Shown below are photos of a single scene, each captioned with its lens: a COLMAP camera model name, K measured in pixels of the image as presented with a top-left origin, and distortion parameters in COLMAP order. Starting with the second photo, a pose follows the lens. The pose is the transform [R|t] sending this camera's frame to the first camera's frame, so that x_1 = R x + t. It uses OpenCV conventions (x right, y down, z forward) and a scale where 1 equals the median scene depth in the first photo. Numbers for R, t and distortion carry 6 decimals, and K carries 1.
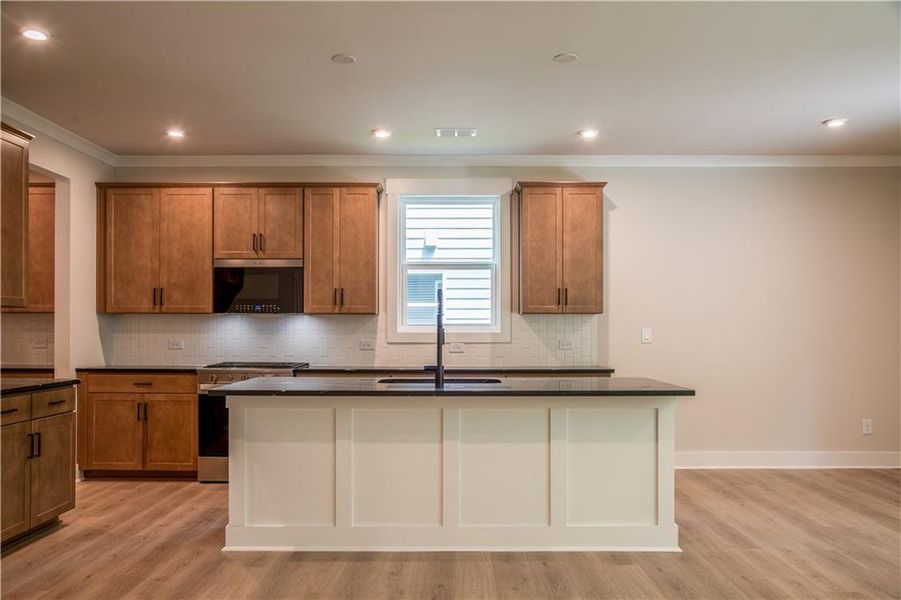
lens RADIAL K [[739.9, 0, 450.3], [0, 739.9, 322.4], [0, 0, 1]] dist [-0.025778, 0.006965]
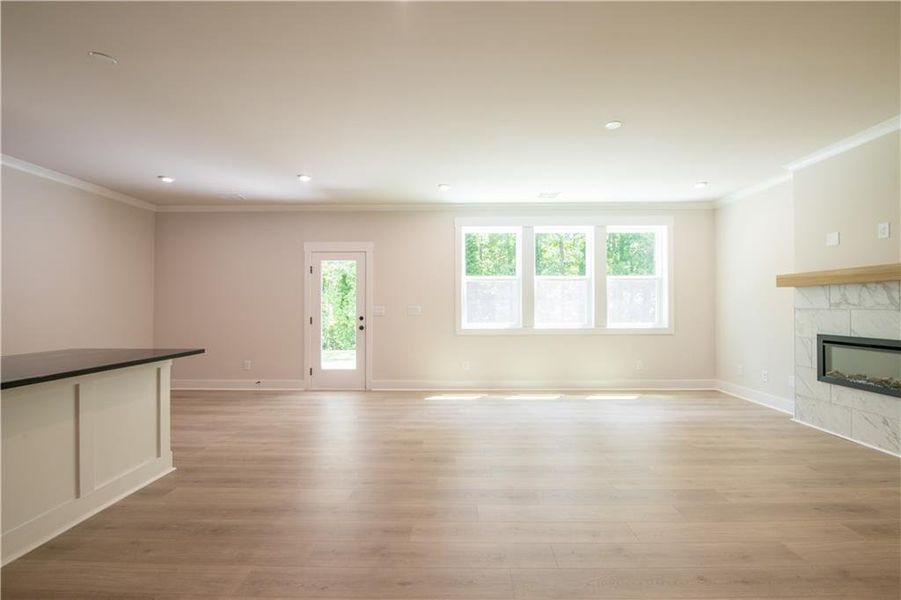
lens RADIAL K [[381.2, 0, 455.0], [0, 381.2, 297.7], [0, 0, 1]] dist [-0.008732, -0.000298]
pose [[0.003293, 0.022771, 0.999735, -0.259625], [-0.007145, 0.999716, -0.022747, 0.002709], [-0.999969, -0.007068, 0.003455, 0.311092]]
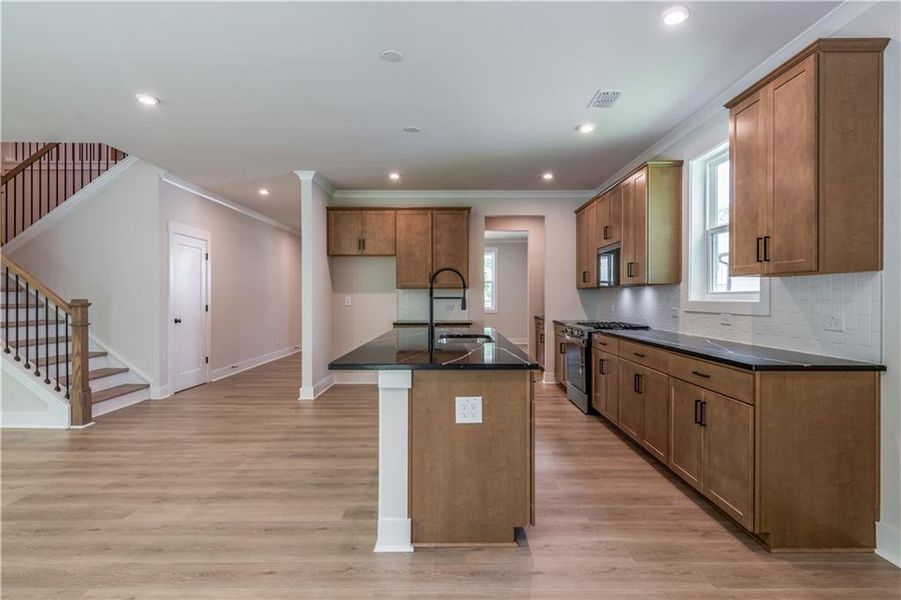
lens RADIAL K [[451.2, 0, 453.4], [0, 451.2, 300.0], [0, 0, 1]] dist [0.004644, -0.000159]
pose [[0.010577, 0.004368, -0.999935, 0.556473], [0.008862, 0.999951, 0.004462, 0.006430], [0.999905, -0.008908, 0.010538, 0.711804]]
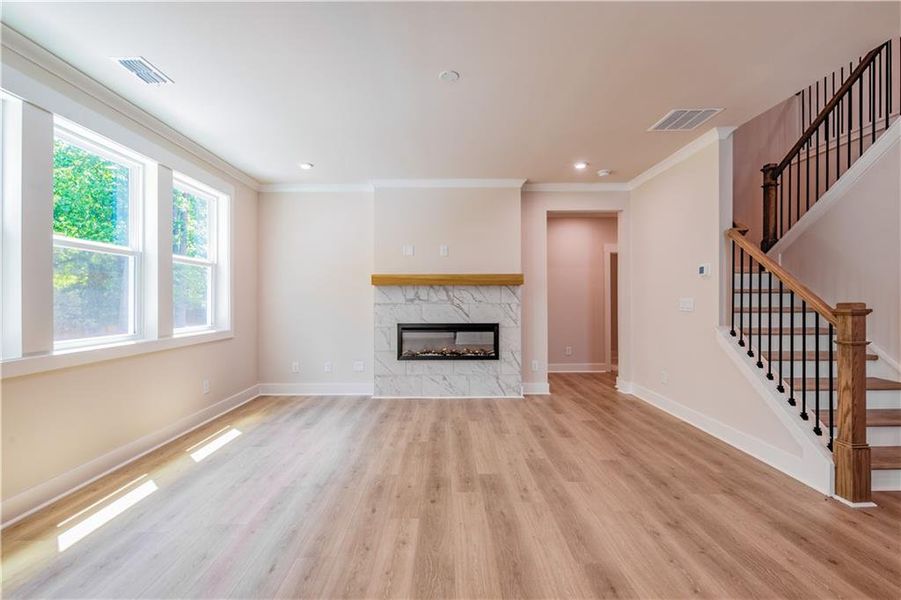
lens RADIAL K [[387.7, 0, 448.6], [0, 387.7, 302.2], [0, 0, 1]] dist [-0.001277, -0.000502]
pose [[-0.999891, 0.002836, -0.014507, 0.255501], [0.002870, 0.999993, -0.002345, 0.002099], [0.014500, -0.002386, -0.999892, 0.519558]]
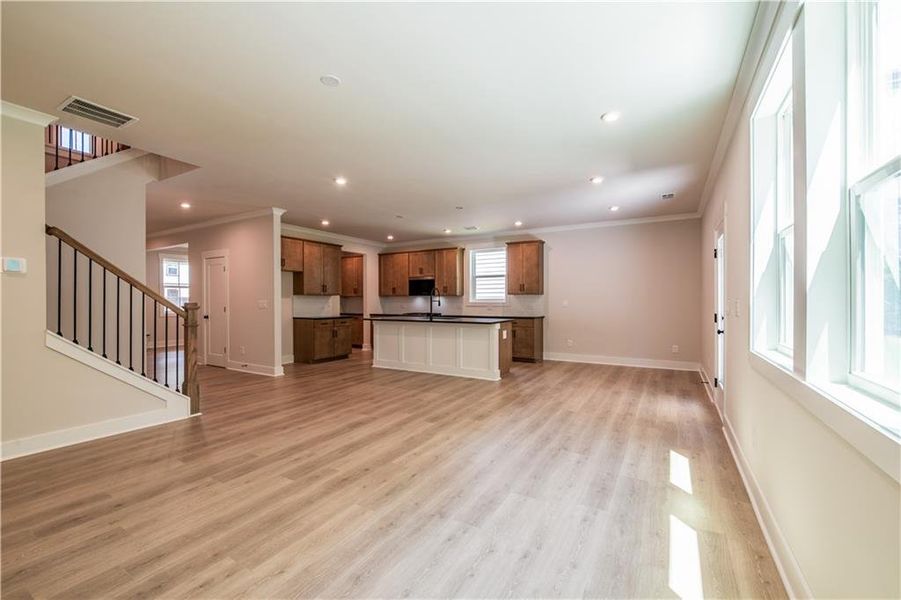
lens RADIAL K [[370.1, 0, 456.5], [0, 370.1, 301.3], [0, 0, 1]] dist [-0.008686, -0.000364]
pose [[0.869431, -0.002626, -0.494047, 0.570420], [0.007317, 0.999945, 0.007561, -0.000500], [0.494000, -0.010189, 0.869402, -0.186071]]
